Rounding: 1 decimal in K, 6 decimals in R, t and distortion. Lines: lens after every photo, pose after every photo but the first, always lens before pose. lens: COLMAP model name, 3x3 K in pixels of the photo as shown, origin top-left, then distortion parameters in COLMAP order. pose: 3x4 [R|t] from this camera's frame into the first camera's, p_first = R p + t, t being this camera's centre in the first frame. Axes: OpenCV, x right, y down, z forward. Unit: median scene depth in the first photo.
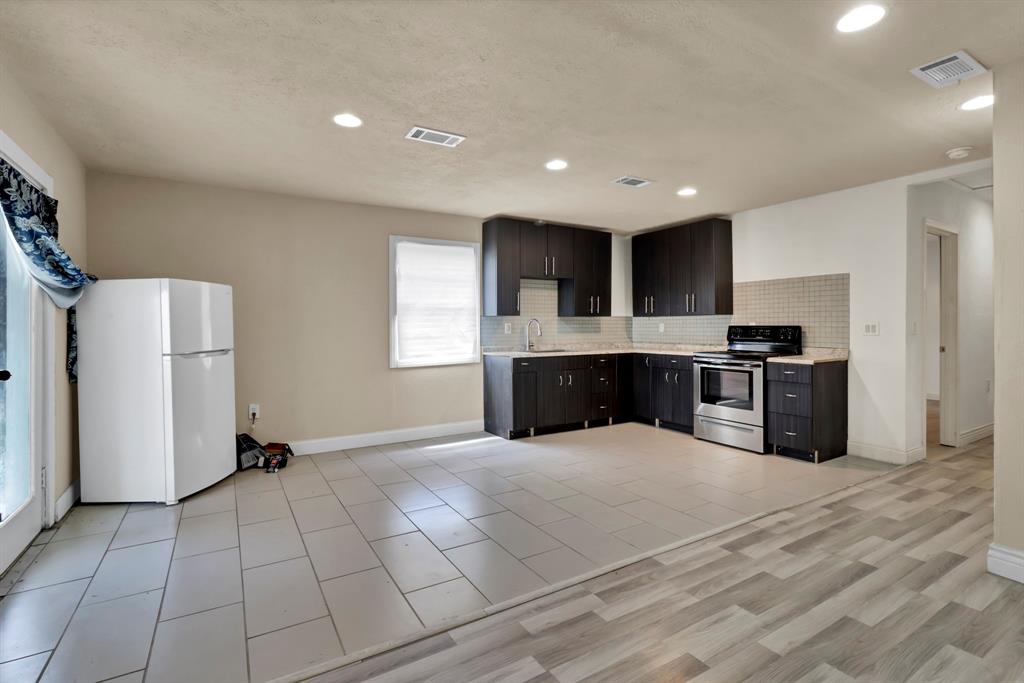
lens RADIAL K [[478.9, 0, 504.9], [0, 478.9, 327.1], [0, 0, 1]] dist [-0.000773, -0.000809]
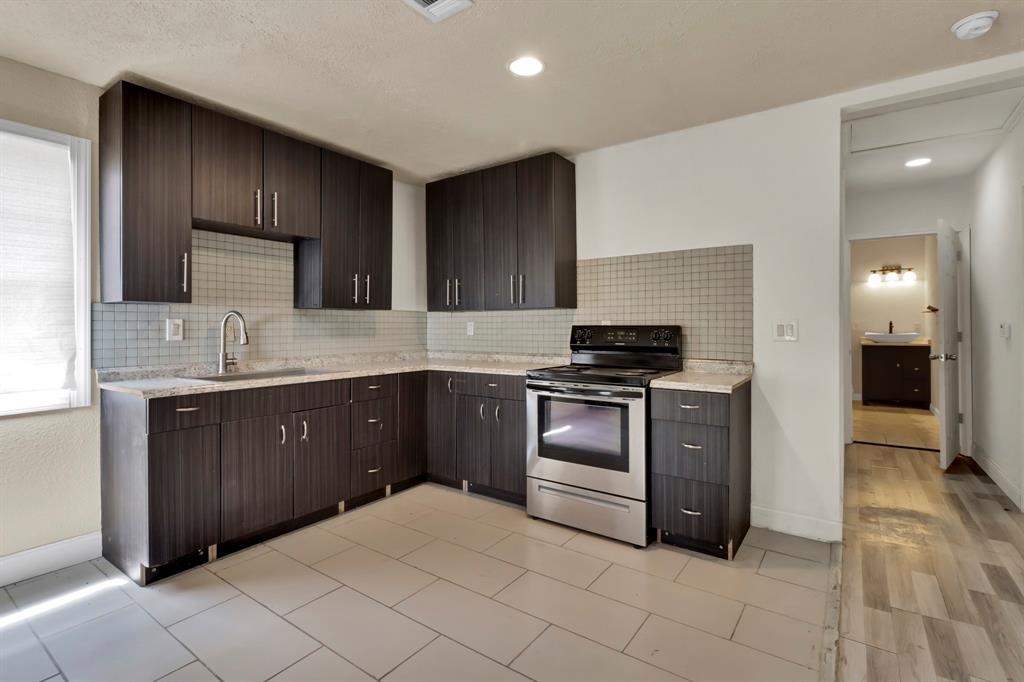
lens RADIAL K [[484.1, 0, 507.2], [0, 484.1, 326.7], [0, 0, 1]] dist [-0.000382, -0.000255]
pose [[0.916519, 0.003088, 0.399979, 0.133367], [-0.001300, 0.999988, -0.004742, 0.001773], [-0.399989, 0.003826, 0.916512, 0.459335]]
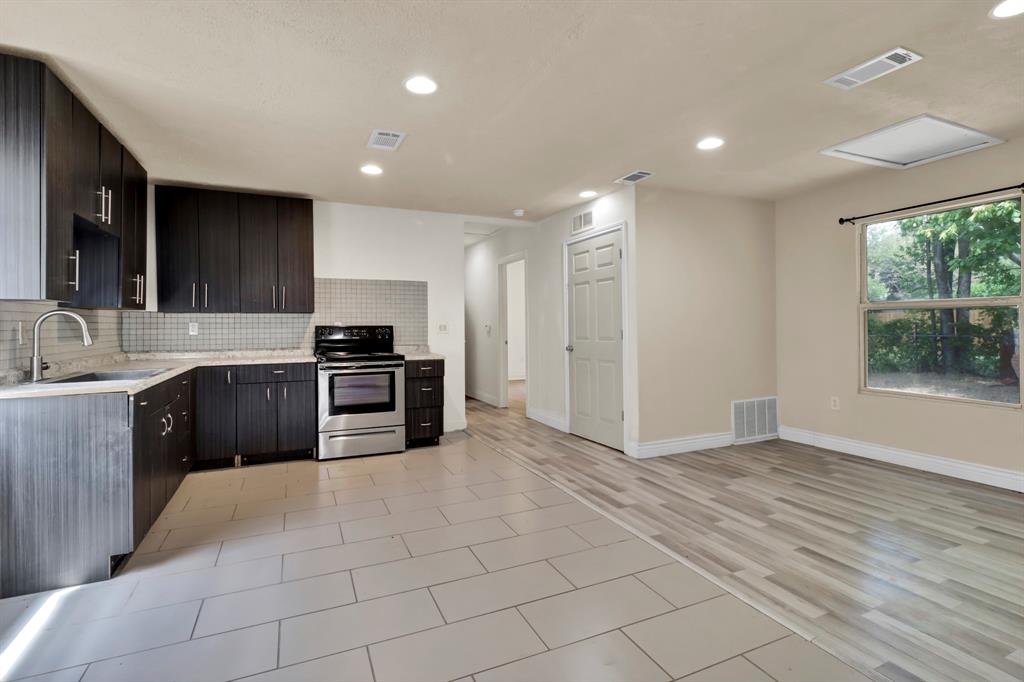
lens RADIAL K [[484.1, 0, 507.2], [0, 484.1, 326.7], [0, 0, 1]] dist [-0.000382, -0.000255]
pose [[0.116113, 0.001931, 0.993234, -0.393376], [0.007189, 0.999970, -0.002784, 0.003858], [-0.993210, 0.007463, 0.116095, 0.570491]]
